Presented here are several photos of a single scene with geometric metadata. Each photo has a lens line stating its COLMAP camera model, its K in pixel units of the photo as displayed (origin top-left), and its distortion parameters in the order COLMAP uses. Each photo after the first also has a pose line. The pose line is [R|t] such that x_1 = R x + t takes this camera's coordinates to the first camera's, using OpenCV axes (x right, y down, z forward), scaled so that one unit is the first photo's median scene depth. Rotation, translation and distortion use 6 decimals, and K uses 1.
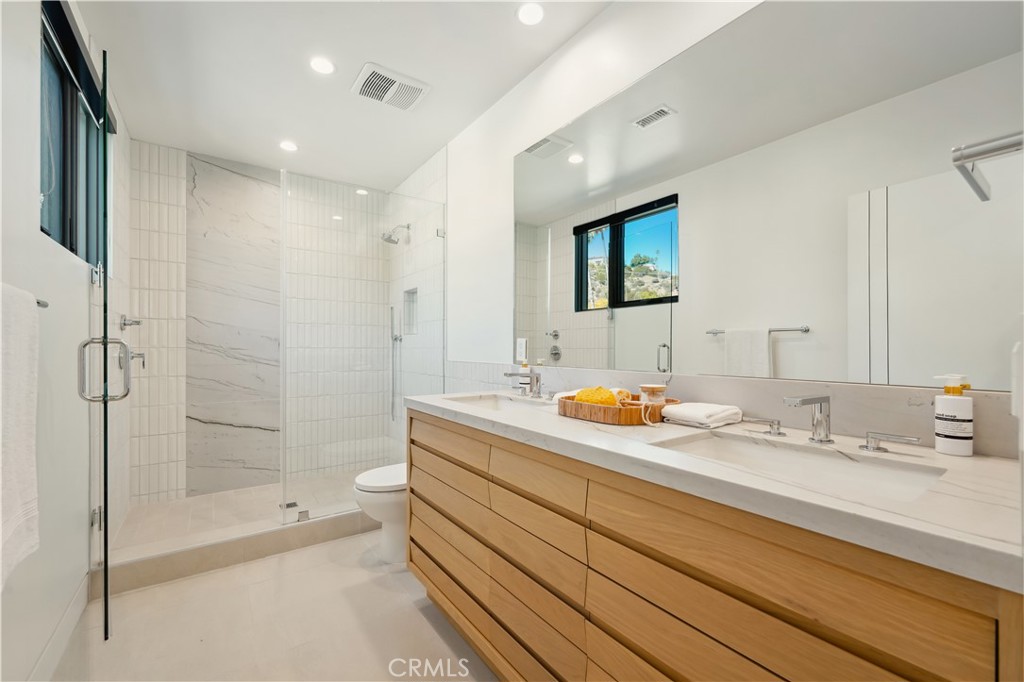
lens RADIAL K [[412.2, 0, 514.4], [0, 412.2, 344.3], [0, 0, 1]] dist [-0.006430, -0.002277]
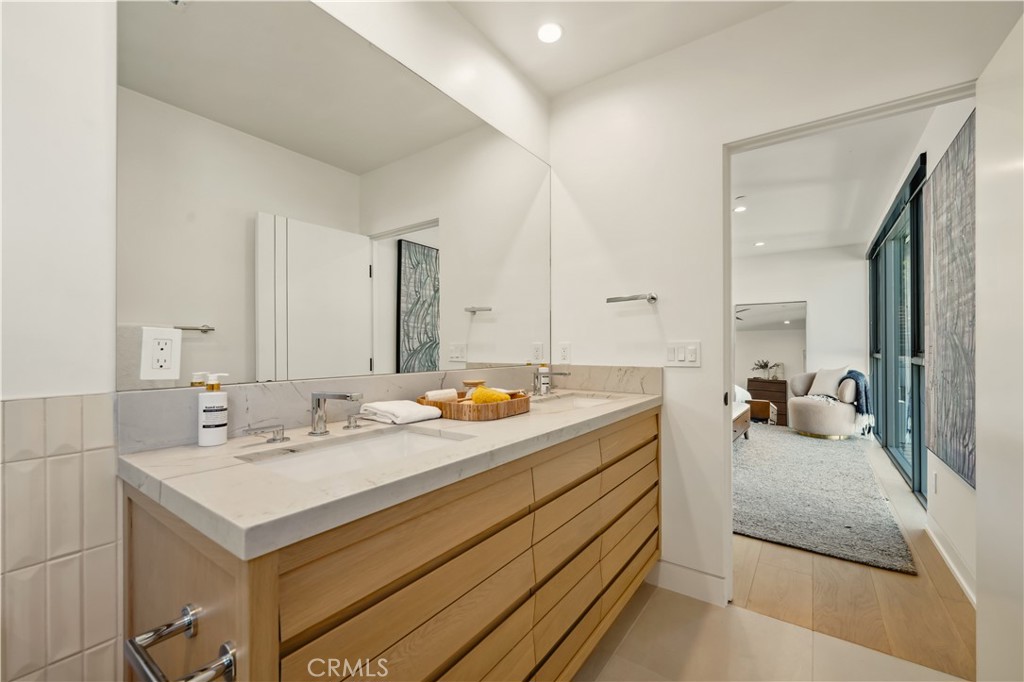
lens RADIAL K [[412.2, 0, 551.0], [0, 412.2, 352.2], [0, 0, 1]] dist [-0.006430, -0.002277]
pose [[-0.358744, -0.005220, 0.933421, -0.566168], [-0.006407, 0.999975, 0.003130, 0.010068], [-0.933414, -0.004858, -0.358769, 0.861414]]
